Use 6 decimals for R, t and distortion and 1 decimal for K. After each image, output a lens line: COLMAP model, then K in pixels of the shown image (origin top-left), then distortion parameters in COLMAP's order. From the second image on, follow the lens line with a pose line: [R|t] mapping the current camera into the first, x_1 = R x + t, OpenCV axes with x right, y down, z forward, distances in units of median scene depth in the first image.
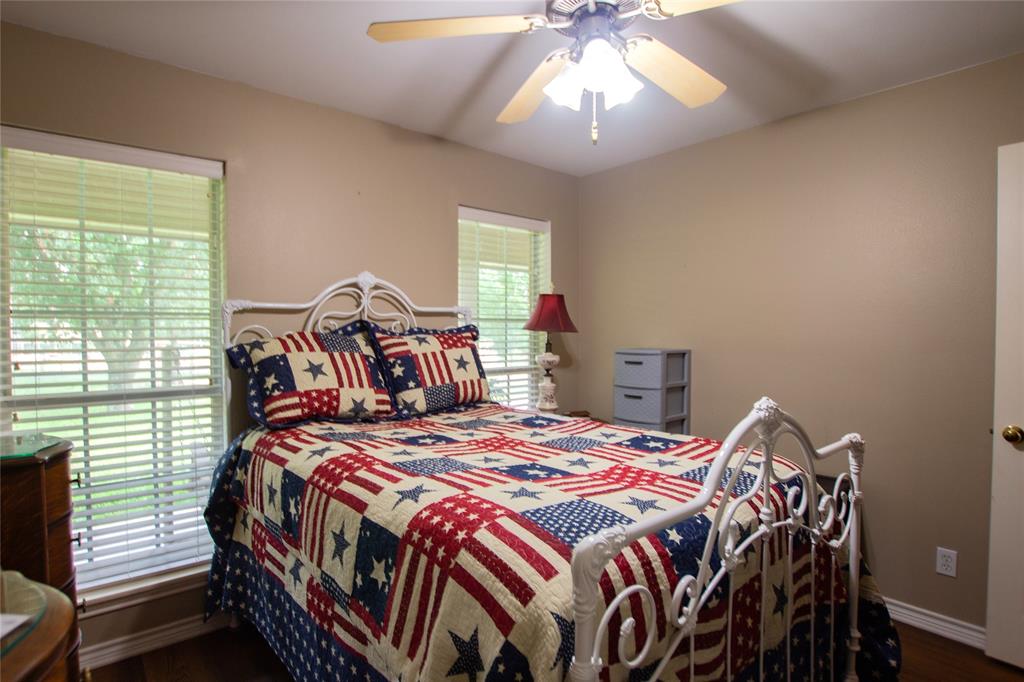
lens RADIAL K [[516.8, 0, 505.8], [0, 516.8, 330.8], [0, 0, 1]] dist [-0.032502, 0.000792]
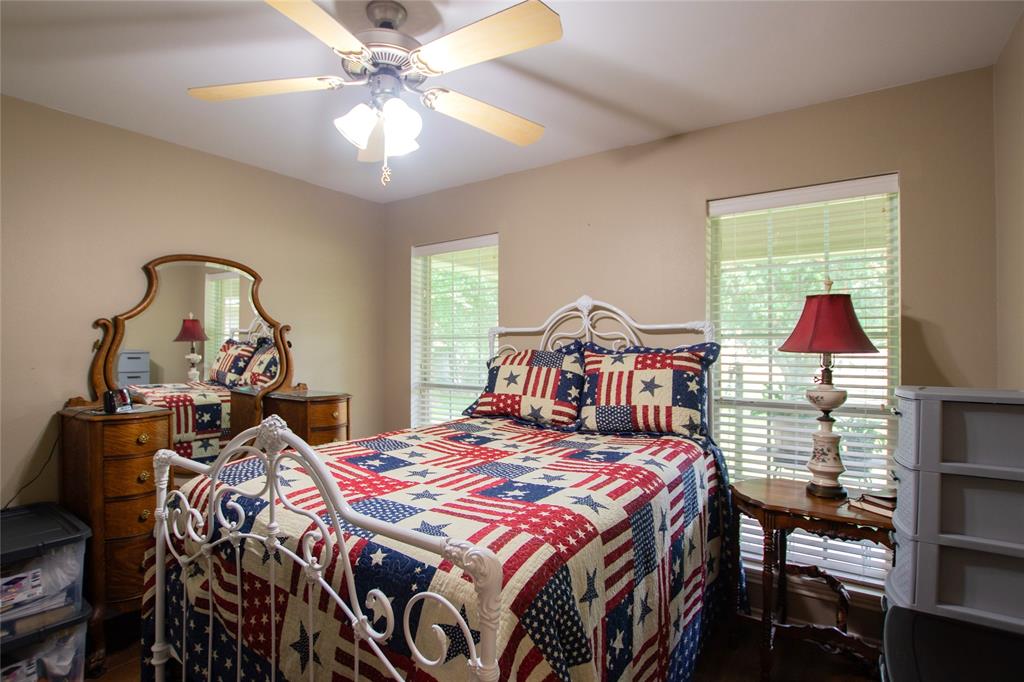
lens RADIAL K [[516.8, 0, 505.7], [0, 516.8, 346.0], [0, 0, 1]] dist [-0.032502, 0.000792]
pose [[0.237962, -0.003872, -0.971267, 0.774366], [-0.005881, 0.999968, -0.005427, -0.000467], [0.971257, 0.007003, 0.237932, 0.585328]]
